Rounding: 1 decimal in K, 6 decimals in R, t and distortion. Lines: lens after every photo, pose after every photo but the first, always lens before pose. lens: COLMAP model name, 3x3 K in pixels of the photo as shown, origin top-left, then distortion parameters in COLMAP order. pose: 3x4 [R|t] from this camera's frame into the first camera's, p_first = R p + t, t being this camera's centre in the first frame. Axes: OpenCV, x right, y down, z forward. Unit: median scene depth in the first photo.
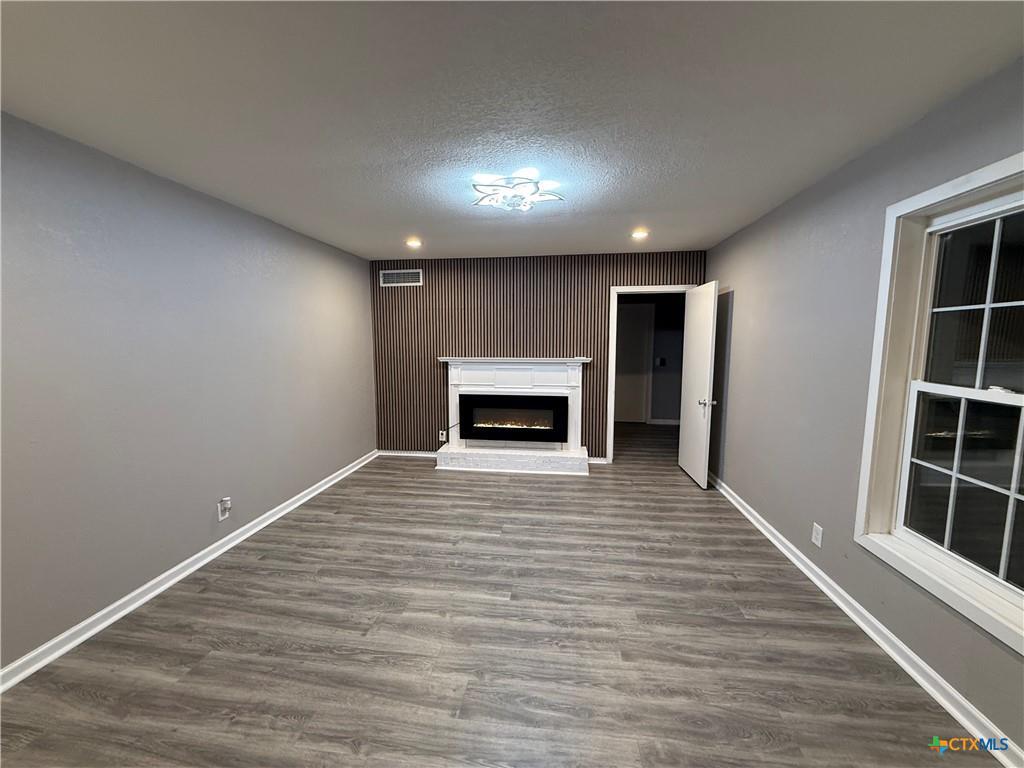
lens RADIAL K [[417.0, 0, 510.6], [0, 417.0, 385.4], [0, 0, 1]] dist [-0.002349, 0.000205]
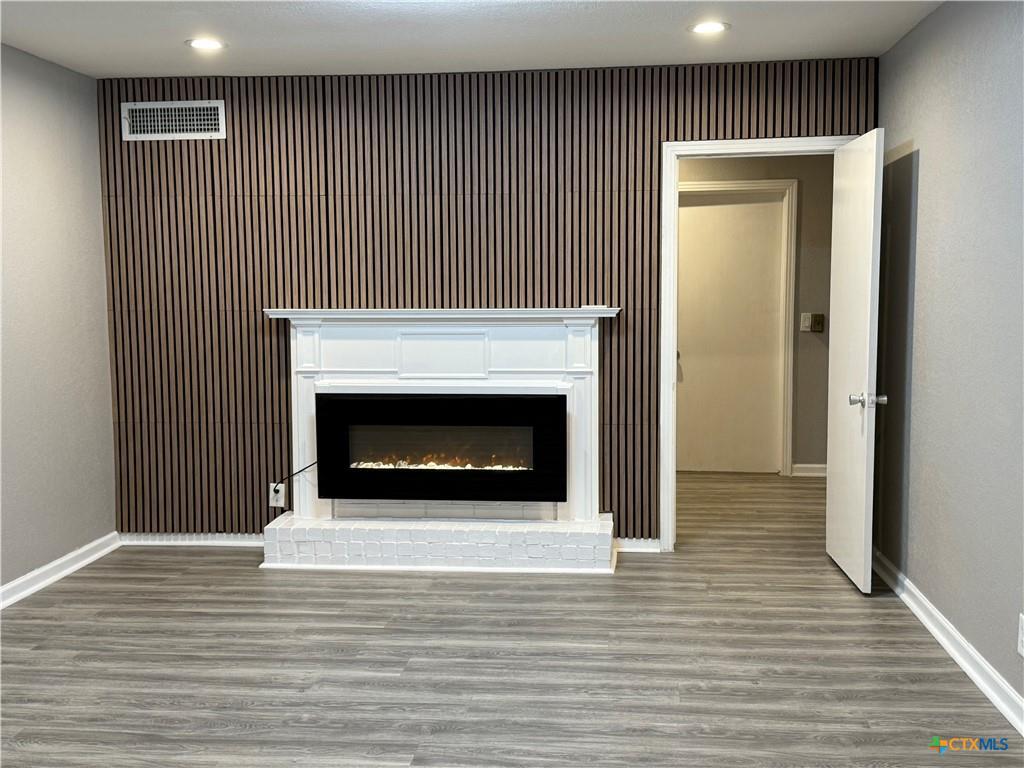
lens RADIAL K [[1165.3, 0, 505.8], [0, 1165.3, 391.6], [0, 0, 1]] dist [0.079884, 0.000000]
pose [[0.999467, -0.009180, 0.031317, 0.039897], [0.009689, 0.999823, -0.016135, 0.046431], [-0.031163, 0.016429, 0.999379, -0.238667]]
